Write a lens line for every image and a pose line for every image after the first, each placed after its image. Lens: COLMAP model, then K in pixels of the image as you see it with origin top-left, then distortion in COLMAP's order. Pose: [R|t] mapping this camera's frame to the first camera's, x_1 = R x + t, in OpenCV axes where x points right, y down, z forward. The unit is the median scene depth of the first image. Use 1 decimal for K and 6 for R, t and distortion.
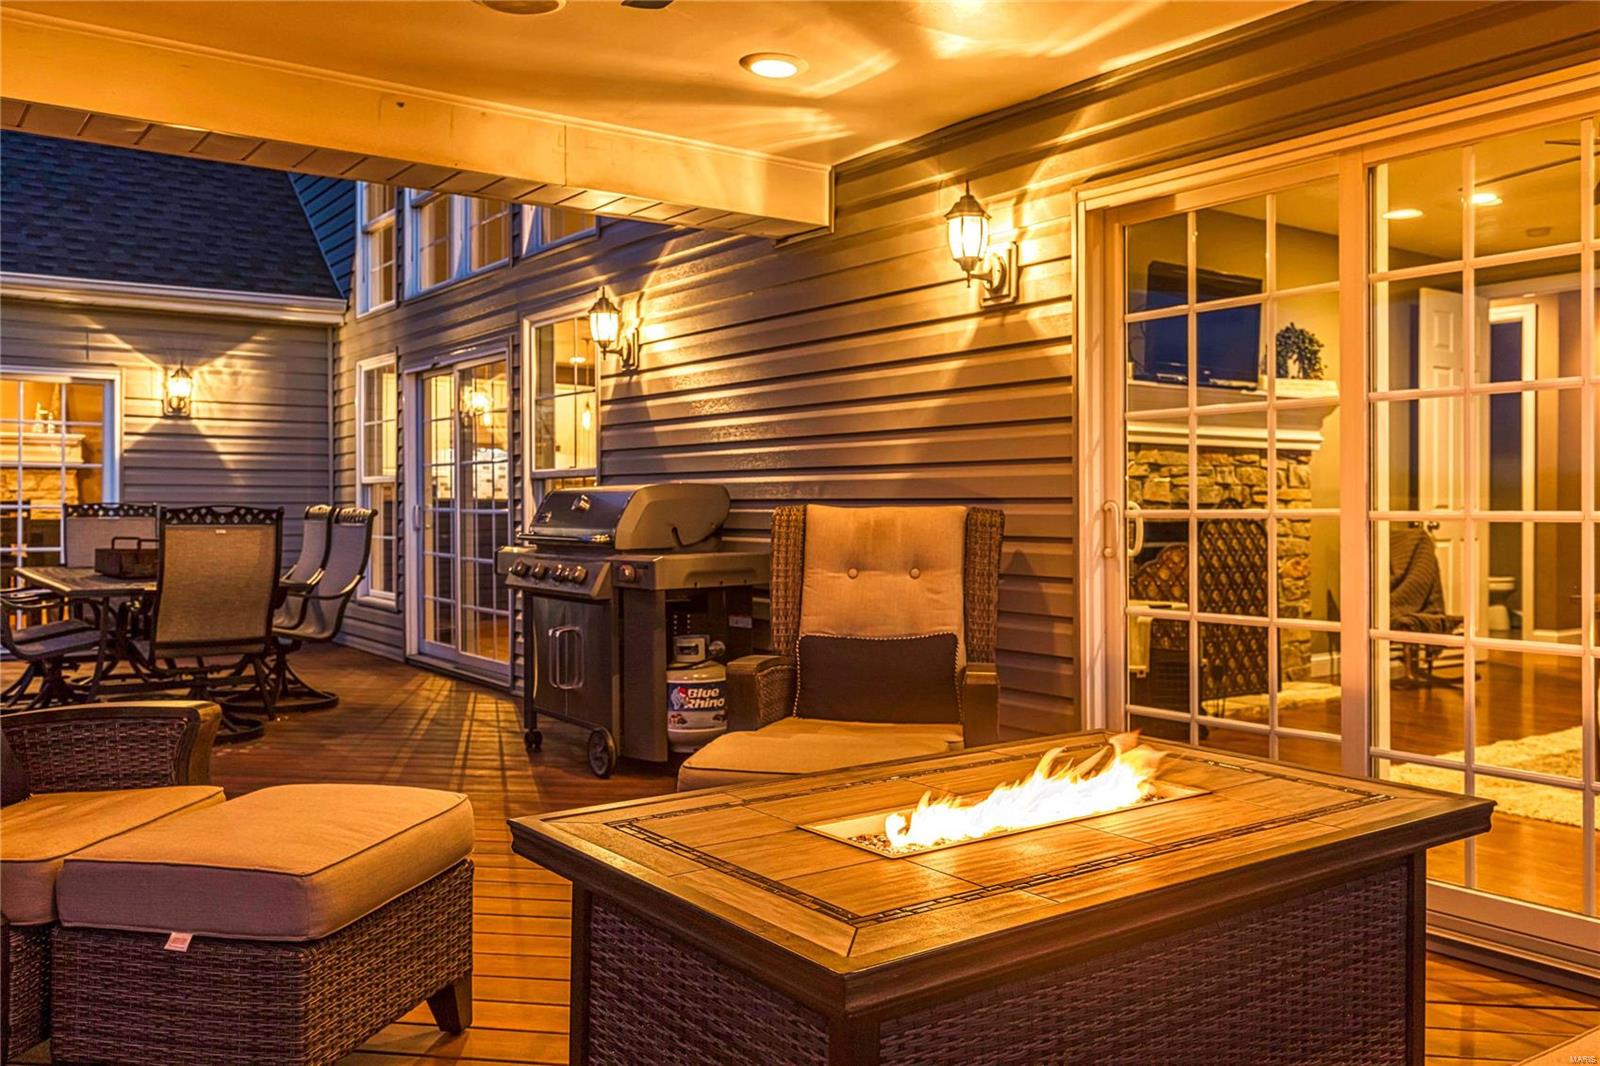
lens RADIAL K [[1316.7, 0, 800.0], [0, 1316.7, 533.0], [0, 0, 1]] dist [-0.003988, -0.006139]
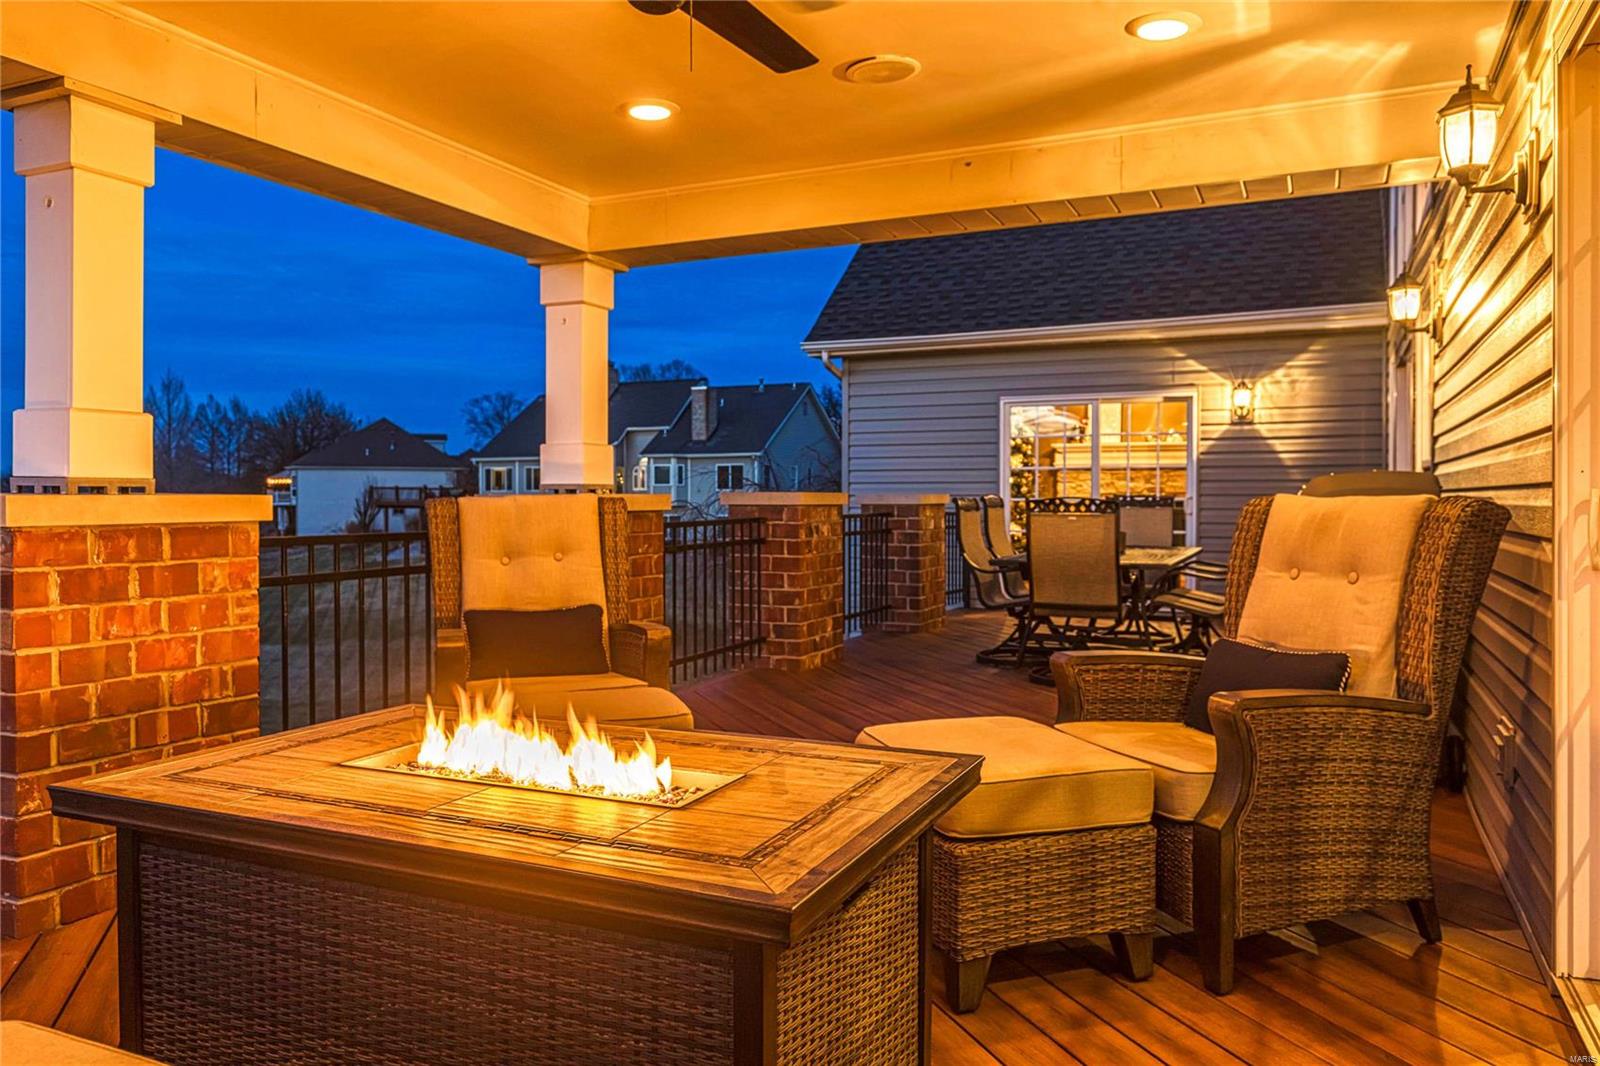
lens RADIAL K [[1132.2, 0, 800.0], [0, 1132.2, 533.0], [0, 0, 1]] dist [0.002167, 0.000207]
pose [[0.488507, 0.024077, -0.872228, 0.229433], [-0.015529, 0.999701, 0.018898, -0.002139], [0.872422, 0.004313, 0.488735, 0.154231]]
